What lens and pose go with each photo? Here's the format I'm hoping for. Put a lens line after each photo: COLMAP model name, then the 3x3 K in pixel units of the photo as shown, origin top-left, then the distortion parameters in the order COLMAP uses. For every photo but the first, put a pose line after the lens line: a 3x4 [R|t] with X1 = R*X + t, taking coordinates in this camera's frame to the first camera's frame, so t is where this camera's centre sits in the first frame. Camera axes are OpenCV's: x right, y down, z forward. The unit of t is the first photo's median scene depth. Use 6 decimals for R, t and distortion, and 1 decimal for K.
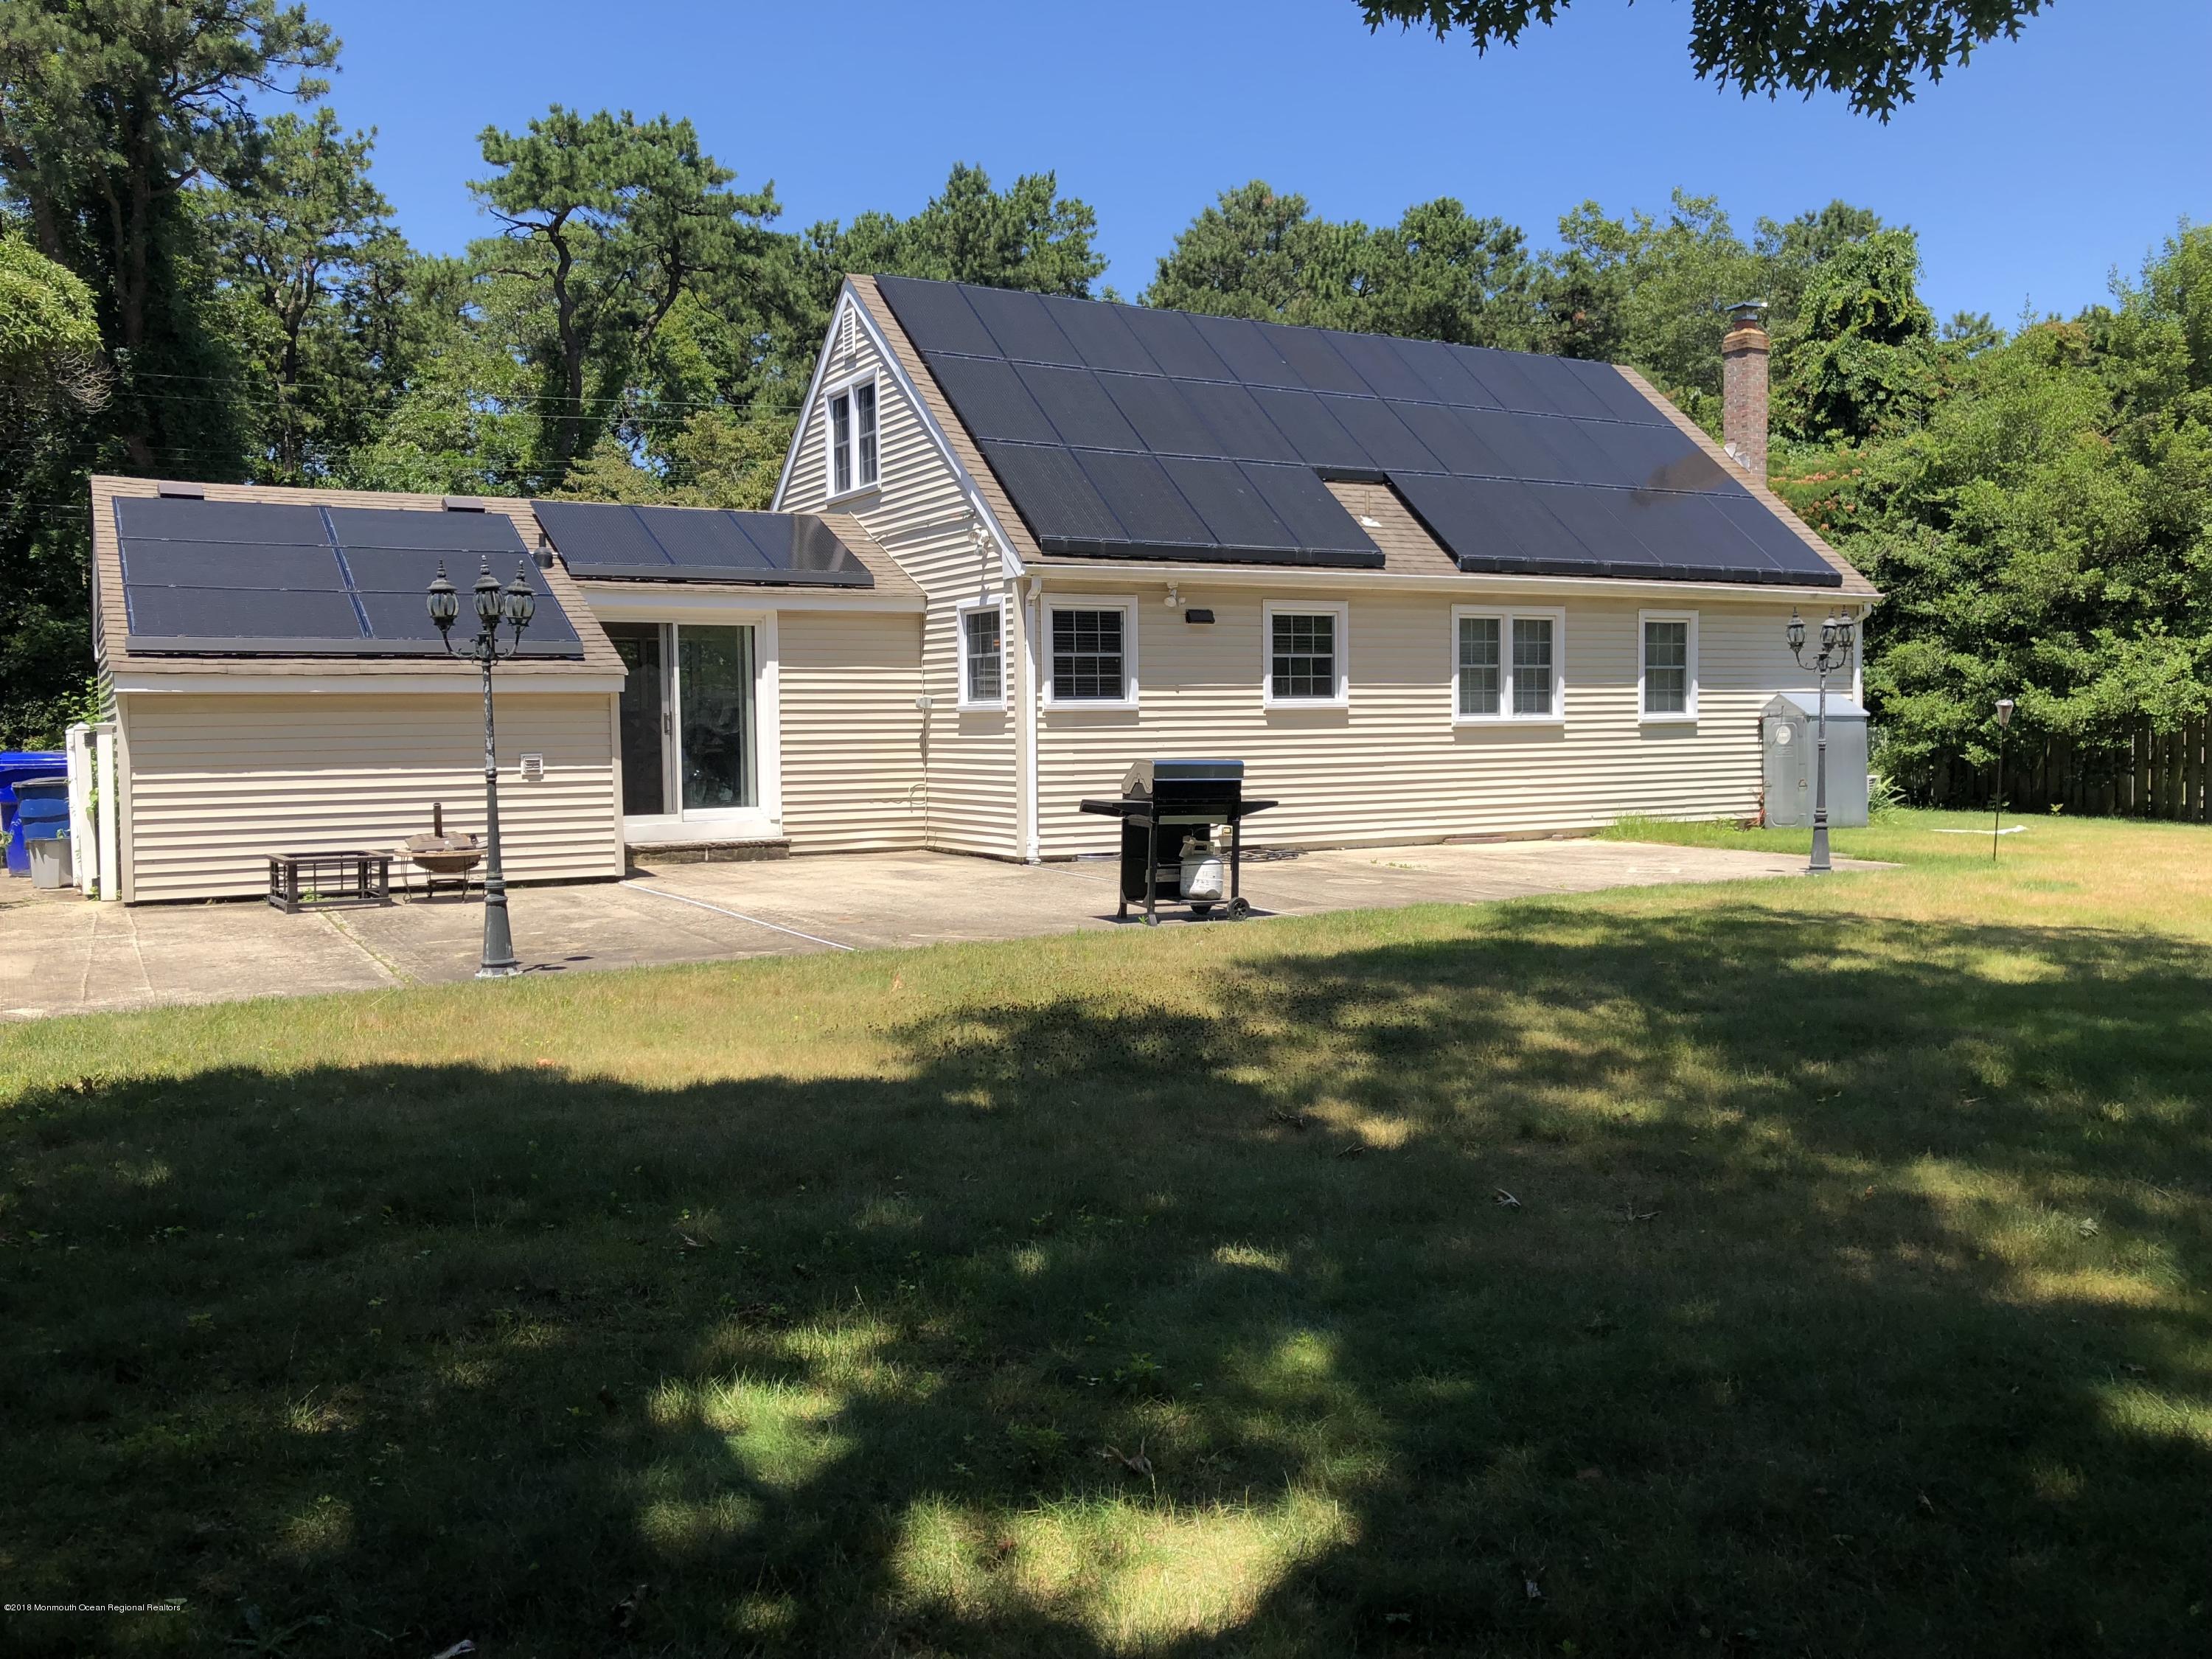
lens RADIAL K [[1796.1, 0, 1110.0], [0, 1796.1, 829.4], [0, 0, 1]] dist [0.040446, -0.008479]
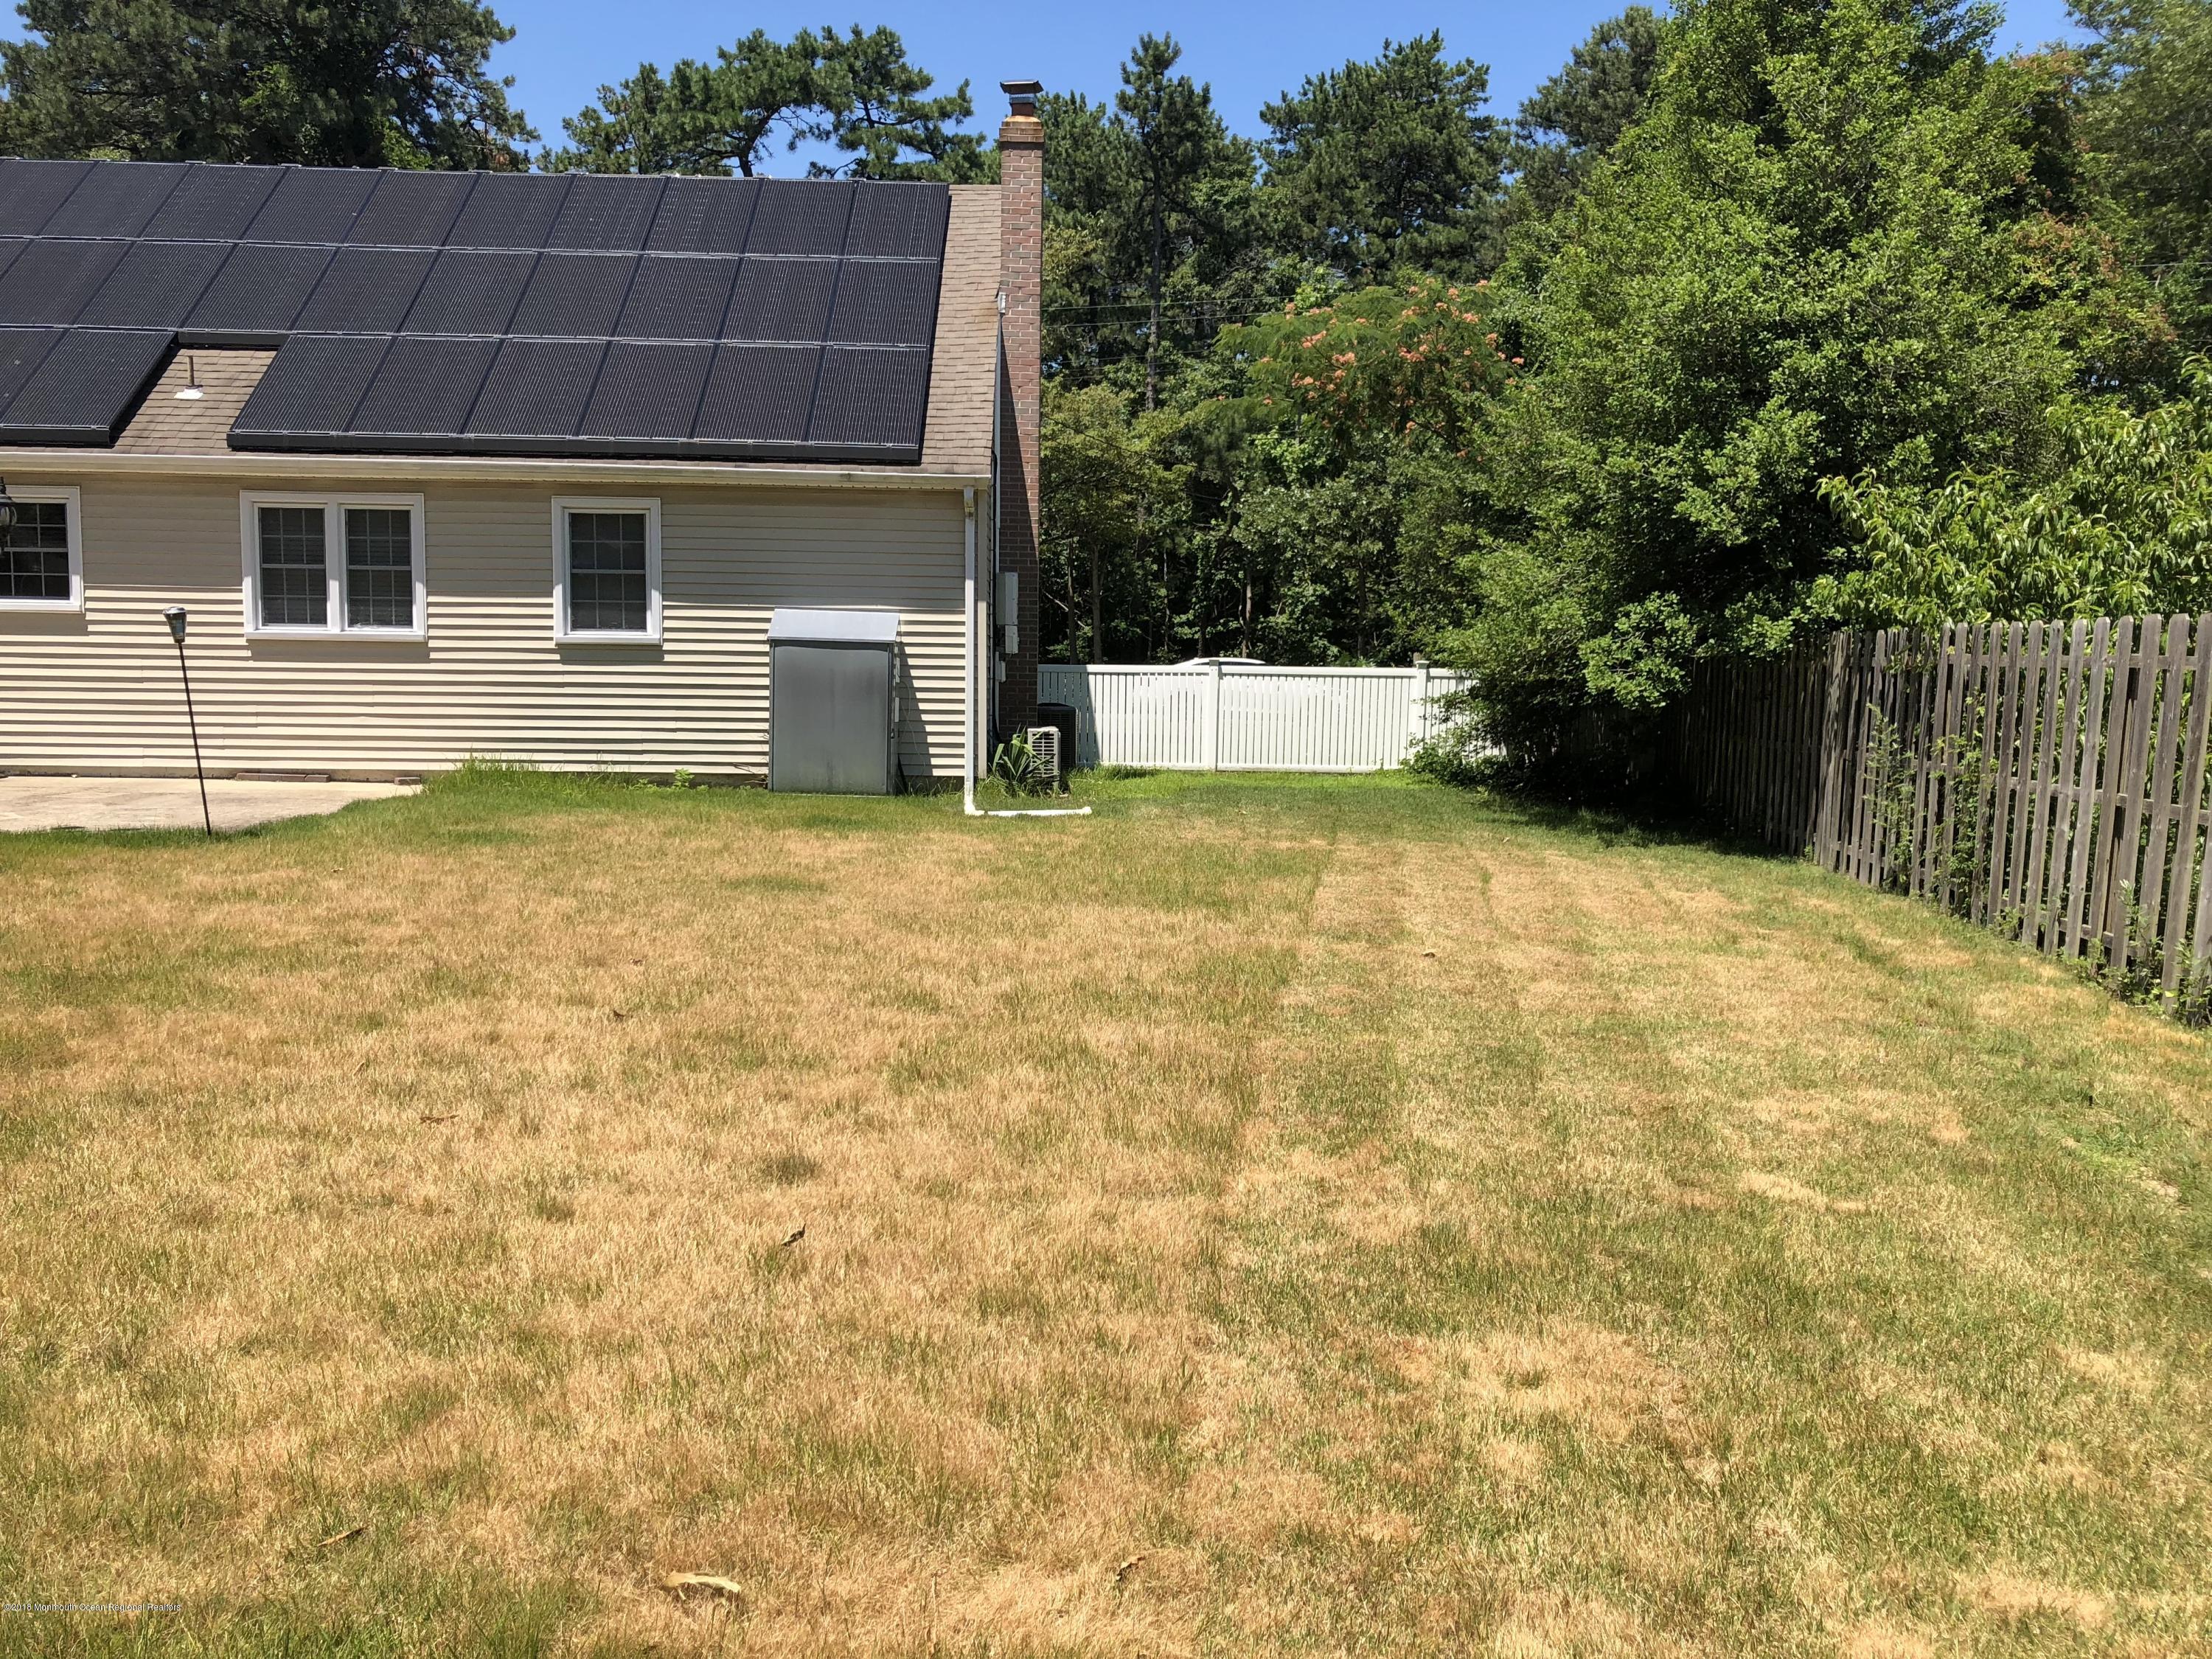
lens RADIAL K [[1796.1, 0, 1110.0], [0, 1796.1, 829.4], [0, 0, 1]] dist [0.040446, -0.008479]
pose [[0.872466, 0.072042, -0.483336, 0.890649], [-0.053070, 0.997192, 0.052837, -0.032100], [0.485785, -0.020447, 0.873839, 0.427149]]
